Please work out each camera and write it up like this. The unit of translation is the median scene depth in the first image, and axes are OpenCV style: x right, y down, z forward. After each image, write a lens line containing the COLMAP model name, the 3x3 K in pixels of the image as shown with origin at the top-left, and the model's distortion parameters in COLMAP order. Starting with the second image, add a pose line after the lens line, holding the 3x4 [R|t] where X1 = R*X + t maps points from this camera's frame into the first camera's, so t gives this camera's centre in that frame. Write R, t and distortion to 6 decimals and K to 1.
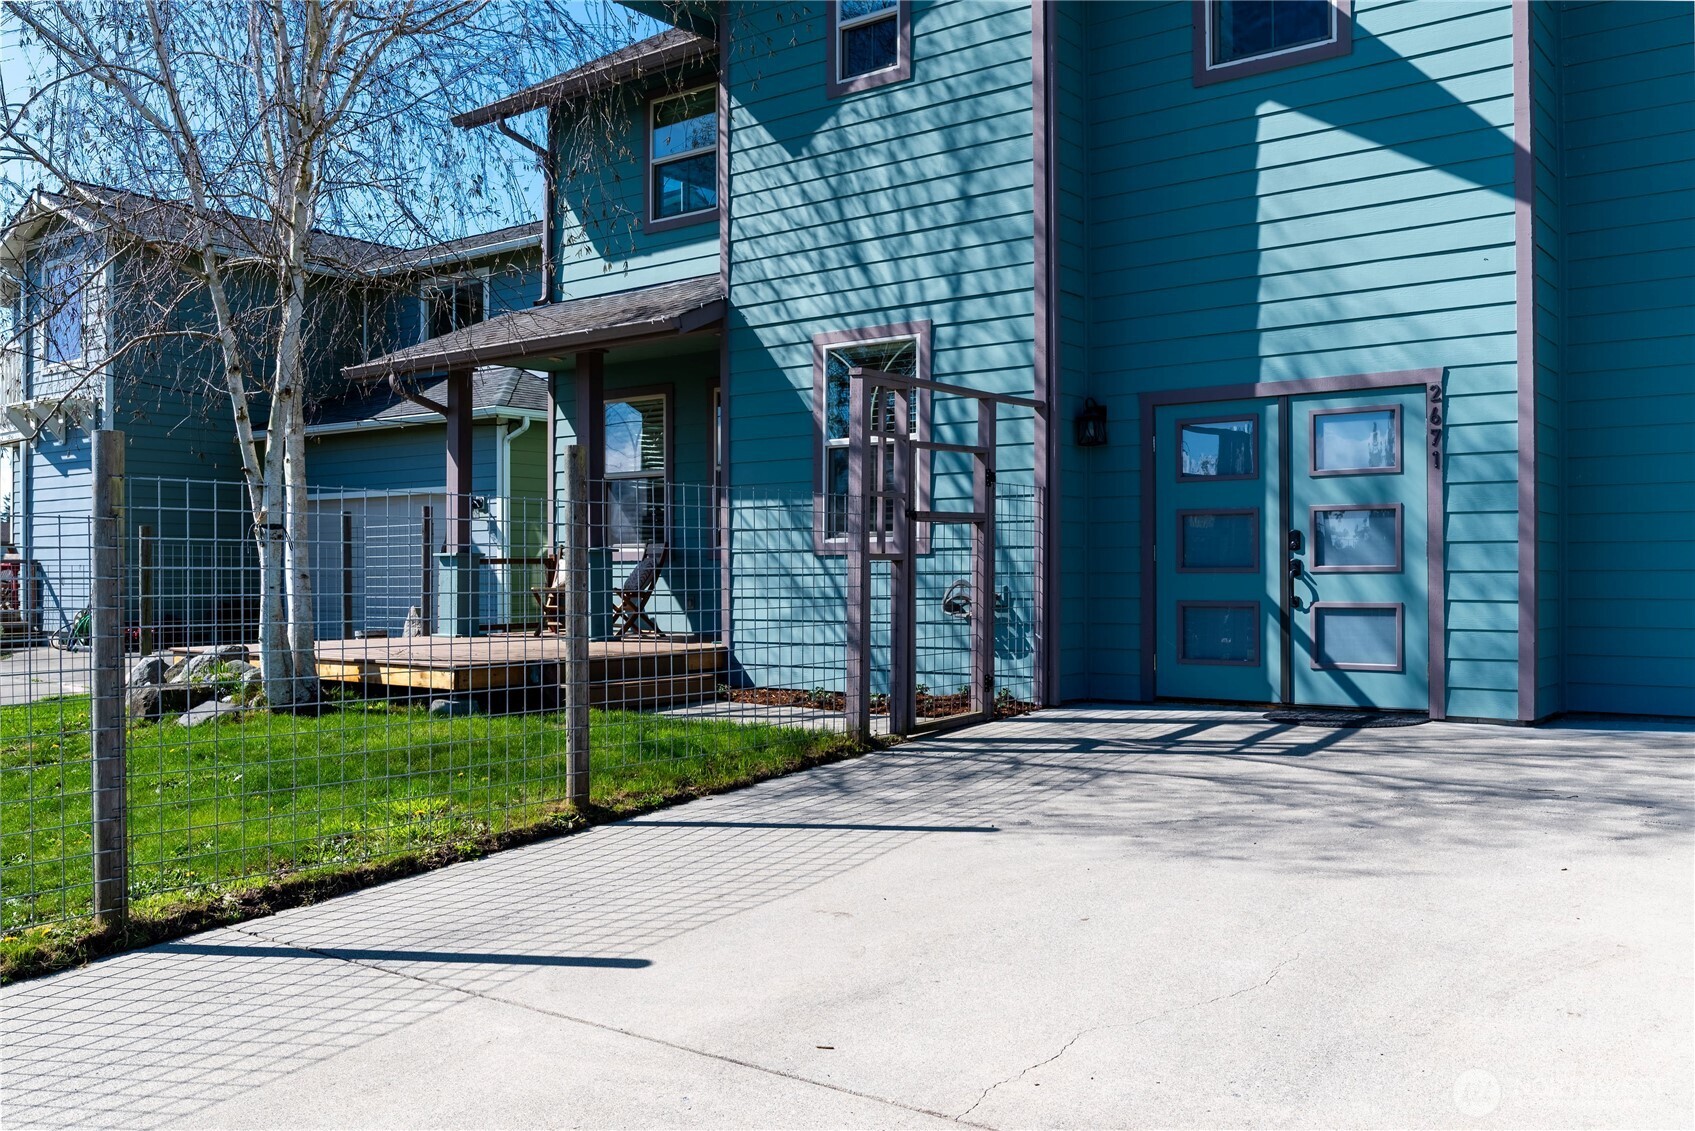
lens RADIAL K [[1489.5, 0, 847.6], [0, 1489.5, 567.6], [0, 0, 1]] dist [-0.003083, -0.007440]
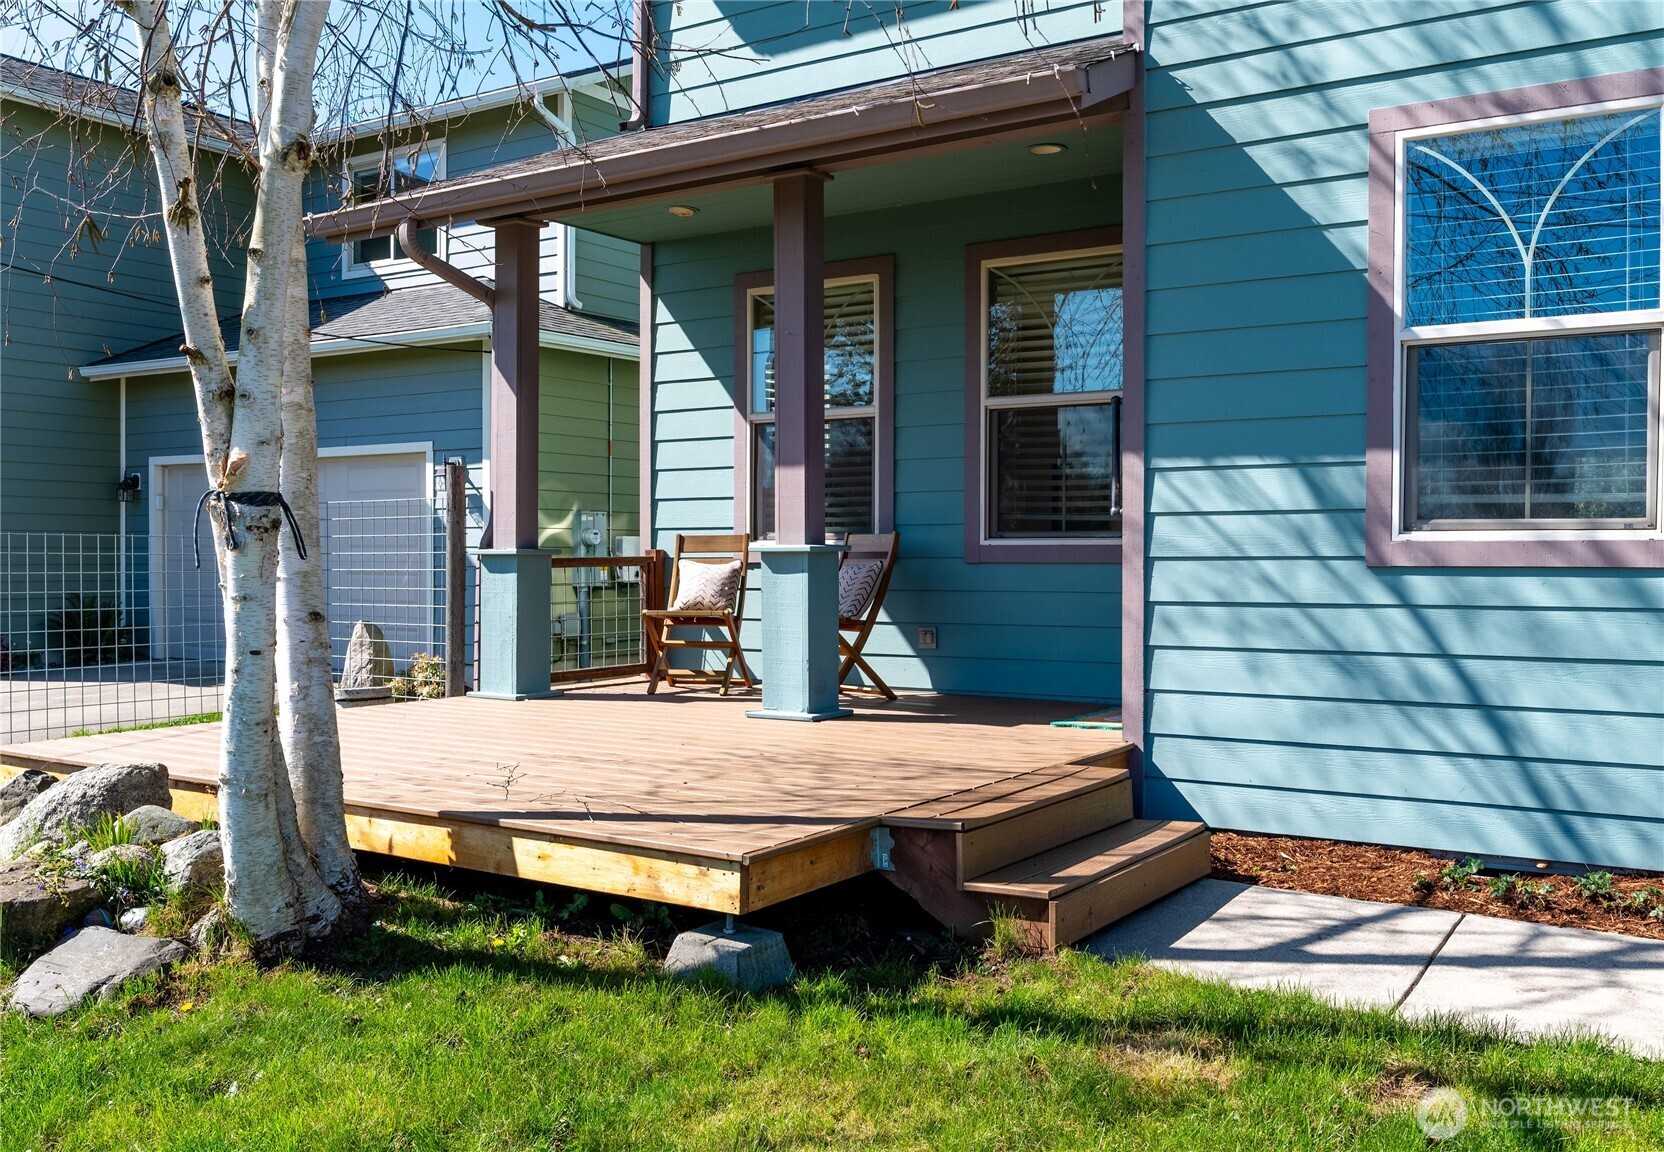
lens RADIAL K [[1518.8, 0, 832.4], [0, 1518.8, 574.1], [0, 0, 1]] dist [-0.008442, 0.000000]
pose [[0.996174, 0.003574, 0.087313, -0.242611], [-0.005125, 0.999833, 0.017549, -0.013780], [-0.087236, -0.017929, 0.996026, 0.526614]]
